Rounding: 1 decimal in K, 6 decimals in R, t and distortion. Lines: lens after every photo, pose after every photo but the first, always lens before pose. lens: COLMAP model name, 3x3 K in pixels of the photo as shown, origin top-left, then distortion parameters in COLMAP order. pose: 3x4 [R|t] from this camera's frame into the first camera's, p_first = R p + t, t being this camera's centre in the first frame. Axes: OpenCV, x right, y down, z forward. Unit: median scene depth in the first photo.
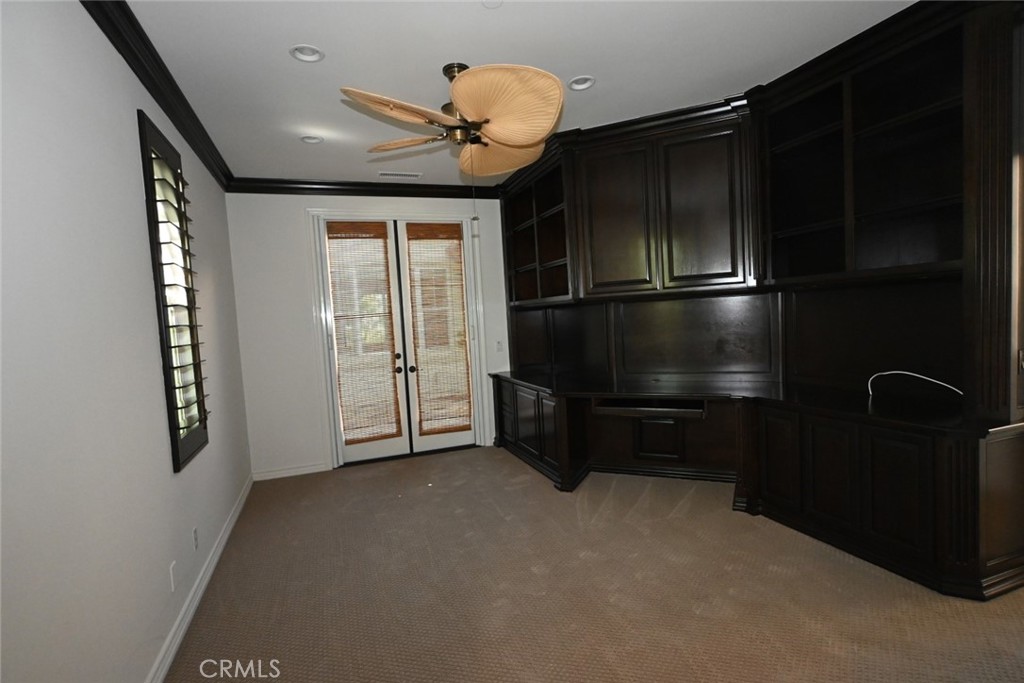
lens RADIAL K [[505.2, 0, 510.1], [0, 505.2, 340.2], [0, 0, 1]] dist [-0.000067, 0.001905]
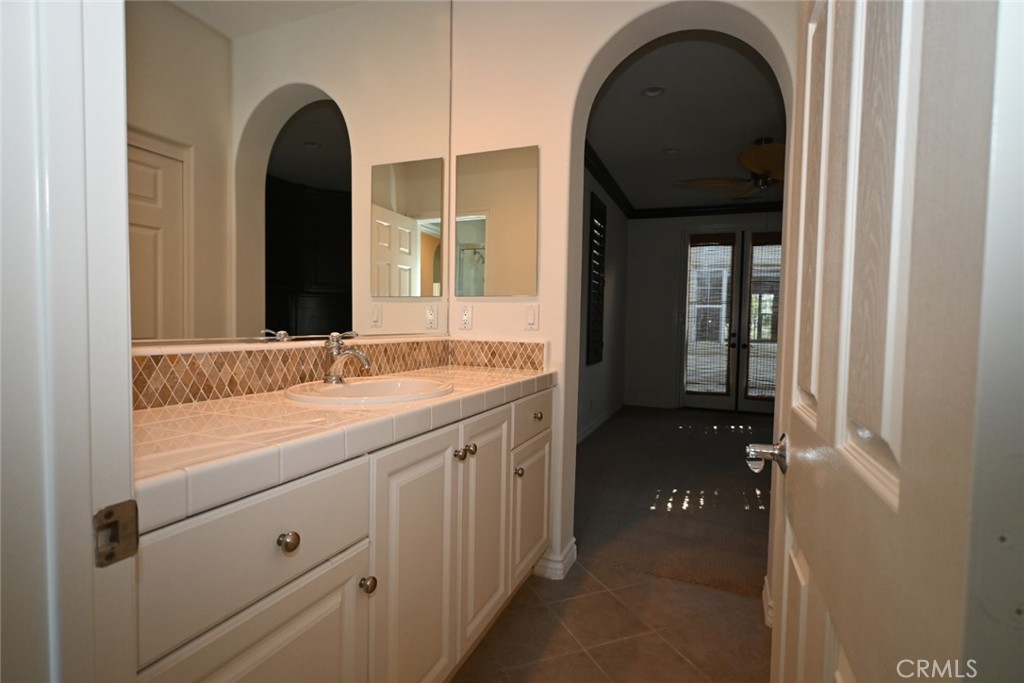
lens RADIAL K [[505.2, 0, 506.6], [0, 505.2, 341.7], [0, 0, 1]] dist [-0.000067, 0.001905]
pose [[0.731918, 0.099929, -0.674026, 0.232583], [-0.103550, 0.994011, 0.034925, 0.064814], [0.673479, 0.044233, 0.737882, -0.363656]]
